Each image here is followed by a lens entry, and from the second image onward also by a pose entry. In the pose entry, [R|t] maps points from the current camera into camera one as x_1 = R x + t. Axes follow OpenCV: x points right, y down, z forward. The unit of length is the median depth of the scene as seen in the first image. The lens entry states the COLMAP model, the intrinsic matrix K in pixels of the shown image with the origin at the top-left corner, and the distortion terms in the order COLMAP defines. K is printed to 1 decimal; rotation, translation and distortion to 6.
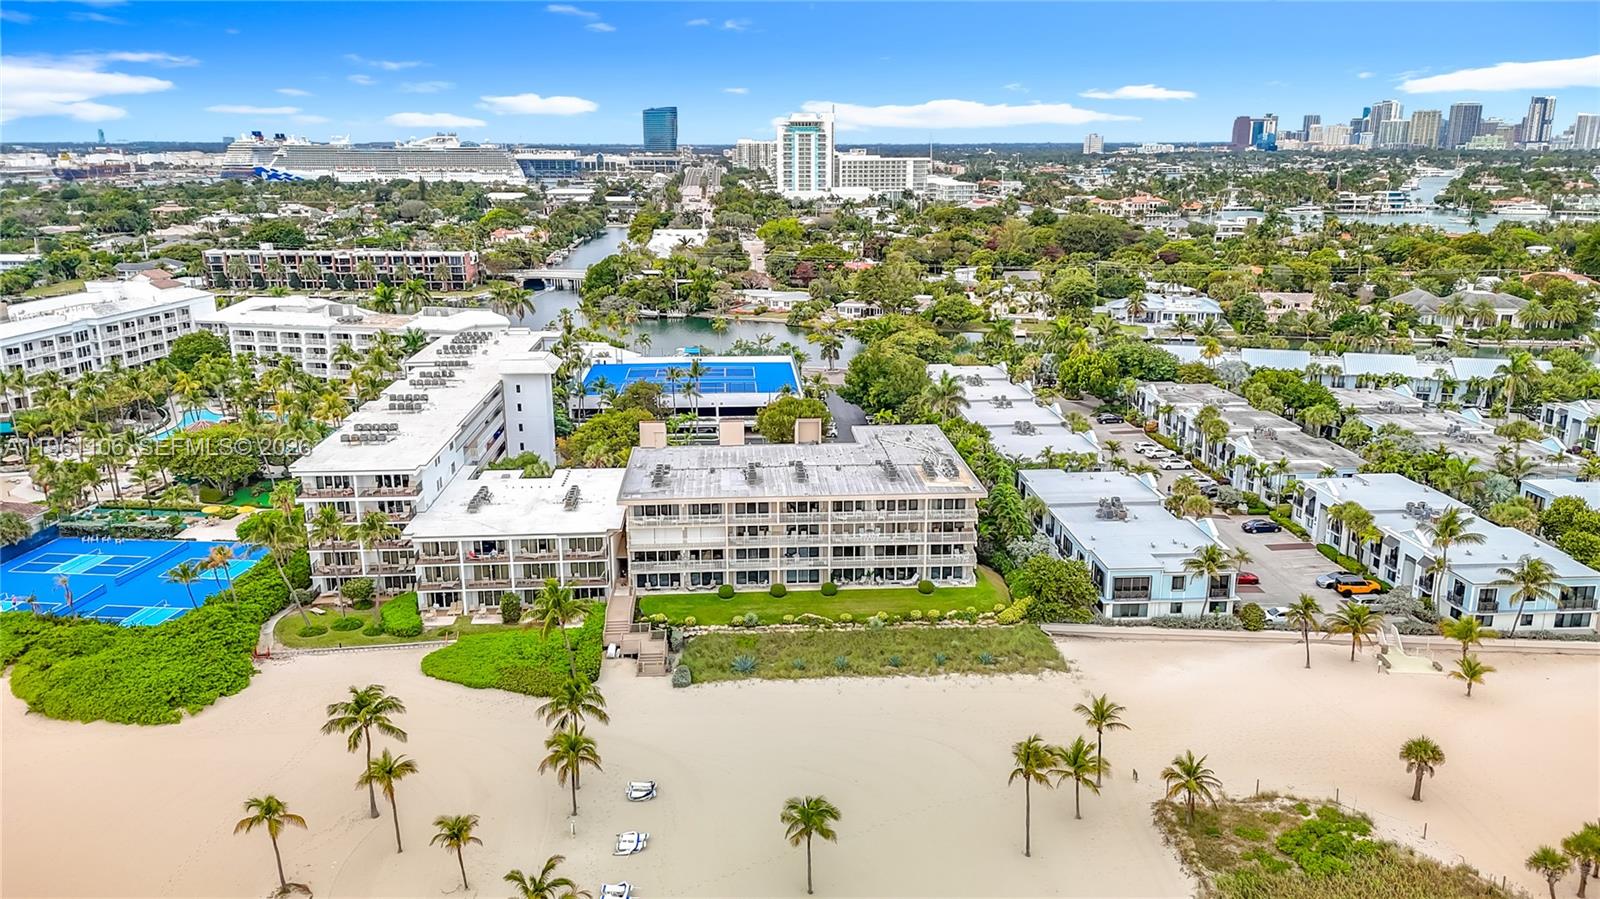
lens RADIAL K [[1151.9, 0, 801.9], [0, 1151.9, 458.1], [0, 0, 1]] dist [0.084904, -0.072269]
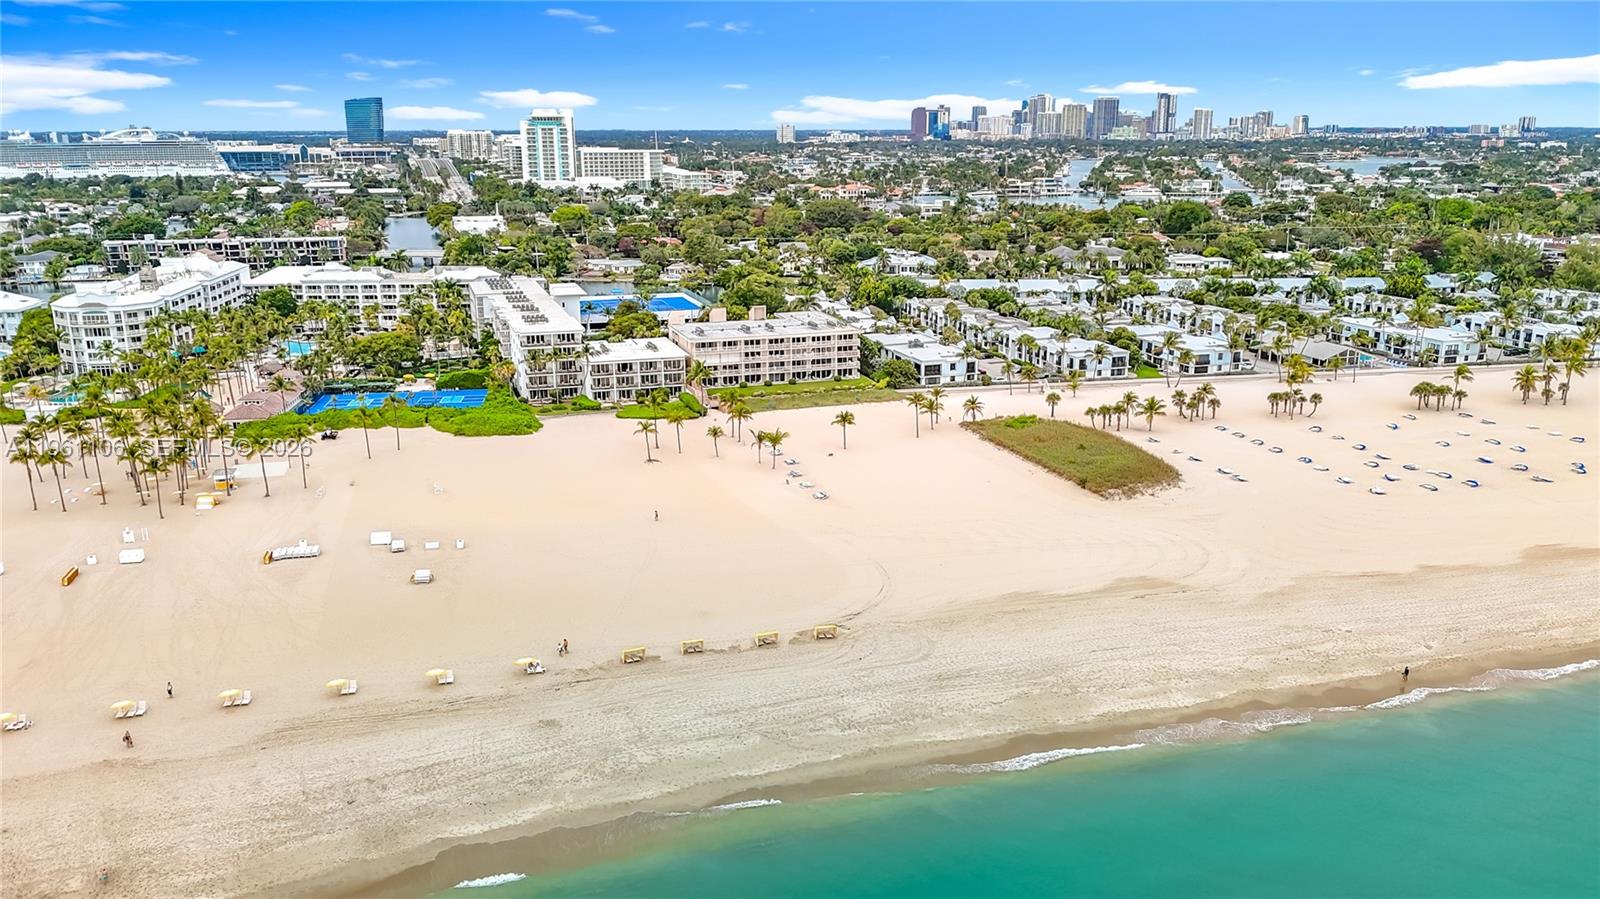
lens RADIAL K [[1143.0, 0, 800.0], [0, 1143.0, 449.5], [0, 0, 1]] dist [0.102531, -0.267473]
pose [[0.969560, -0.067813, 0.235277, -0.244001], [0.066837, 0.997690, 0.012131, 0.115639], [-0.235556, 0.003963, 0.971853, -0.525143]]
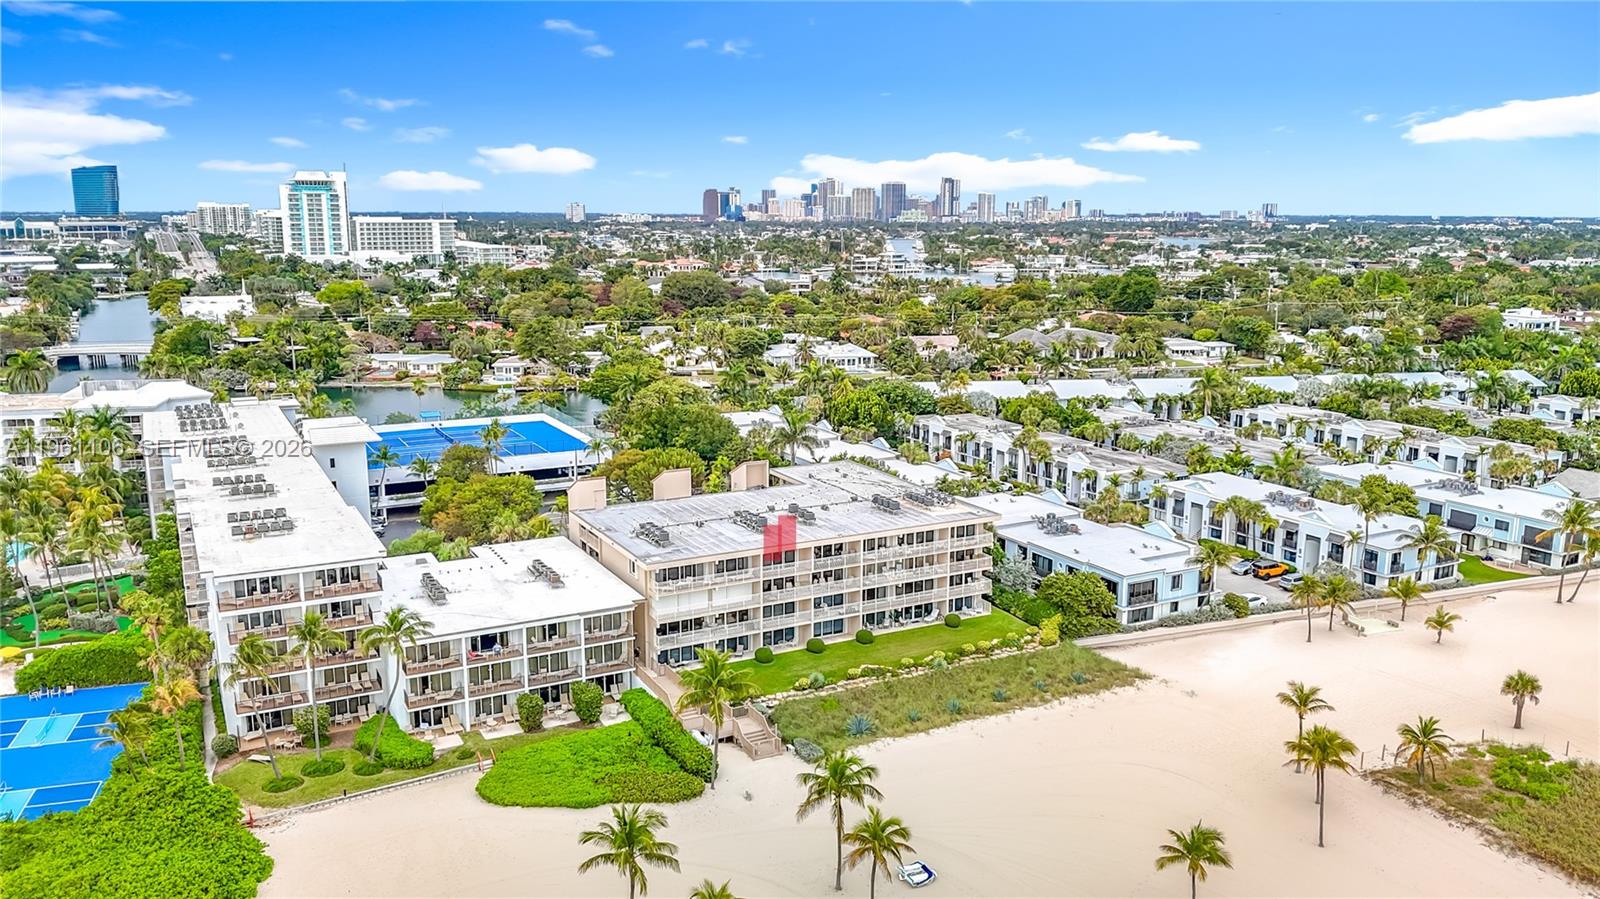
lens RADIAL K [[1185.5, 0, 804.7], [0, 1185.5, 470.4], [0, 0, 1]] dist [0.033666, -0.063874]
pose [[0.913087, -0.083055, 0.399218, -0.211730], [0.102752, 0.994309, -0.028152, 0.002071], [-0.394608, 0.066726, 0.916424, 0.080471]]
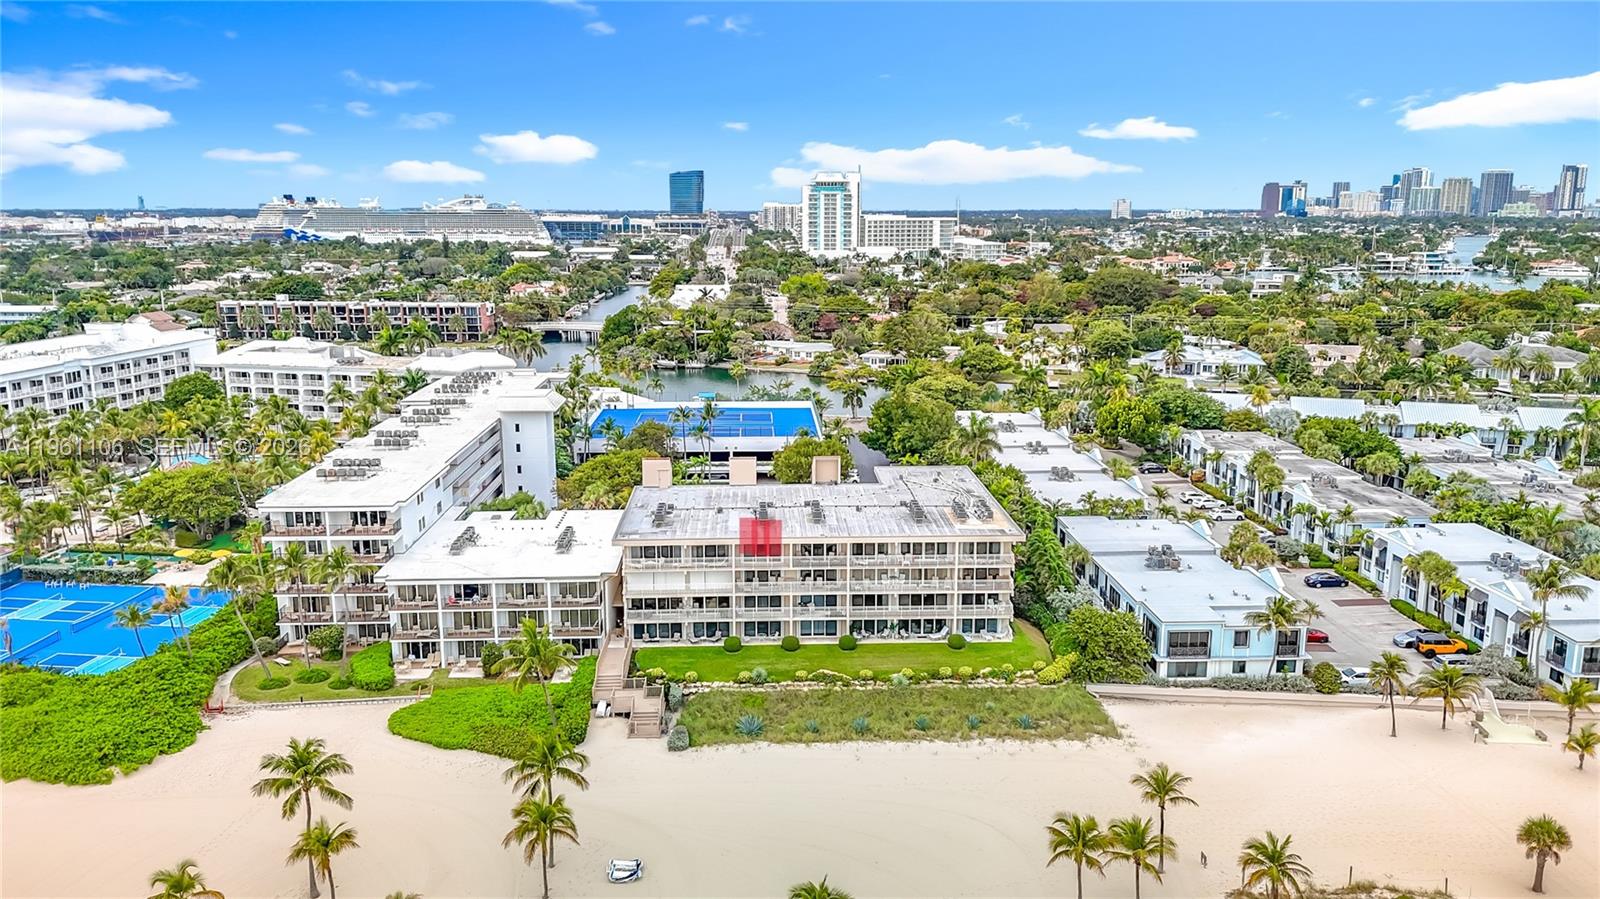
lens RADIAL K [[1173.0, 0, 800.0], [0, 1173.0, 449.5], [0, 0, 1]] dist [0.060900, -0.063595]
pose [[0.999725, 0.005053, -0.022908, 0.003735], [-0.006473, 0.998033, -0.062355, 0.011744], [0.022548, 0.062486, 0.997791, 0.044669]]
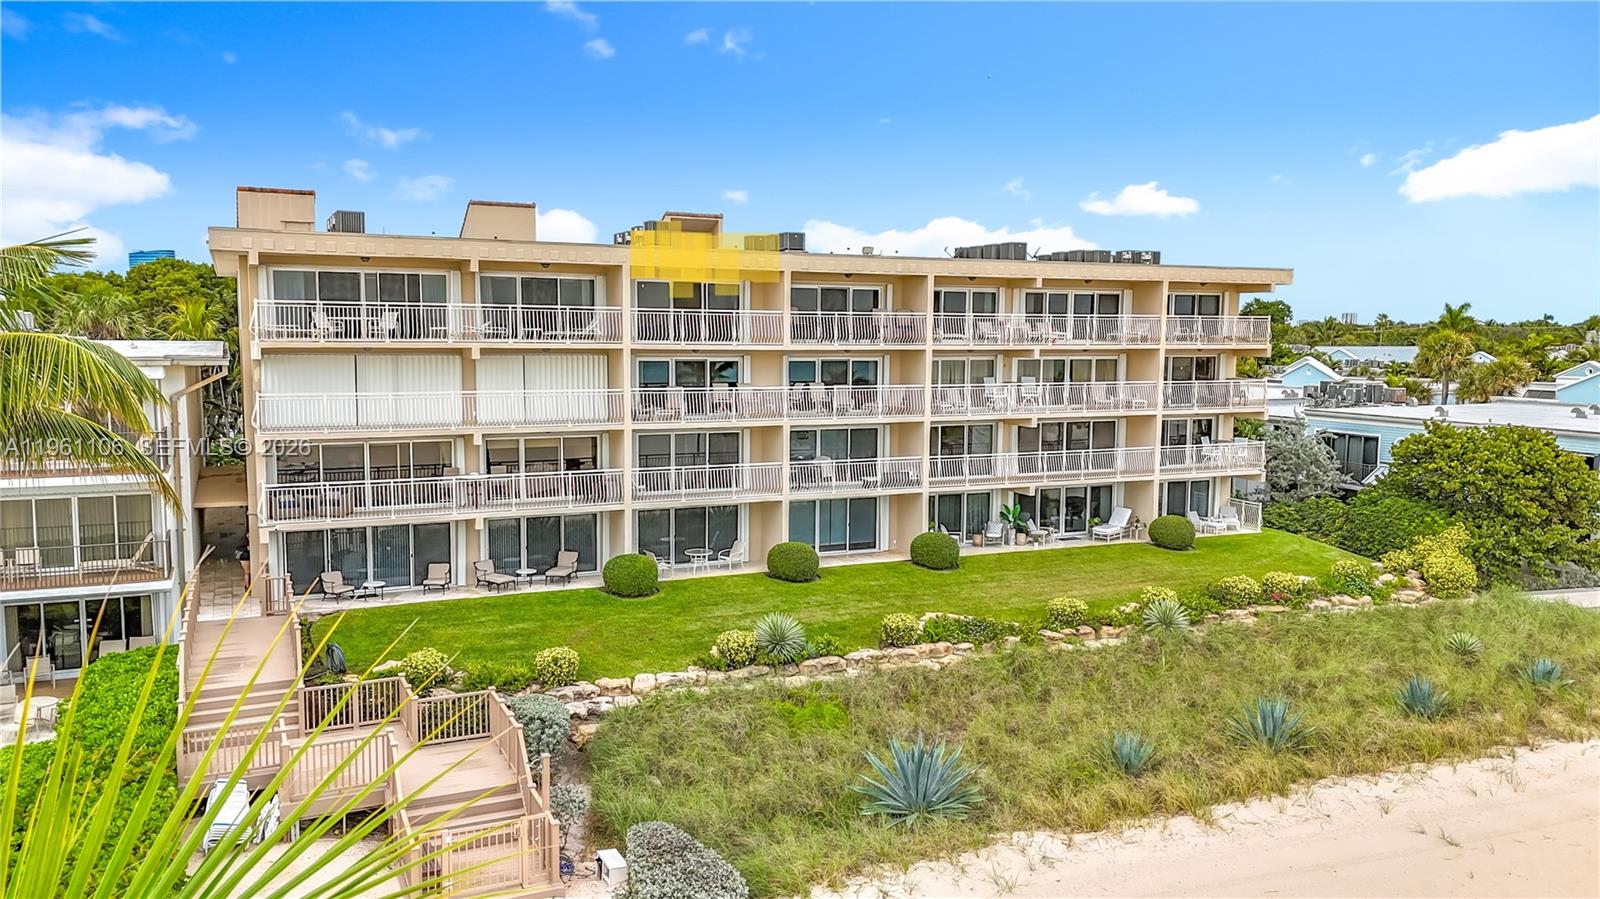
lens RADIAL K [[1263.9, 0, 800.0], [0, 1263.9, 449.5], [0, 0, 1]] dist [0.096448, -0.222627]
pose [[0.933060, -0.032431, 0.358256, -0.075550], [0.080778, 0.989382, -0.120820, 0.069350], [-0.350534, 0.141671, 0.925773, 0.375169]]
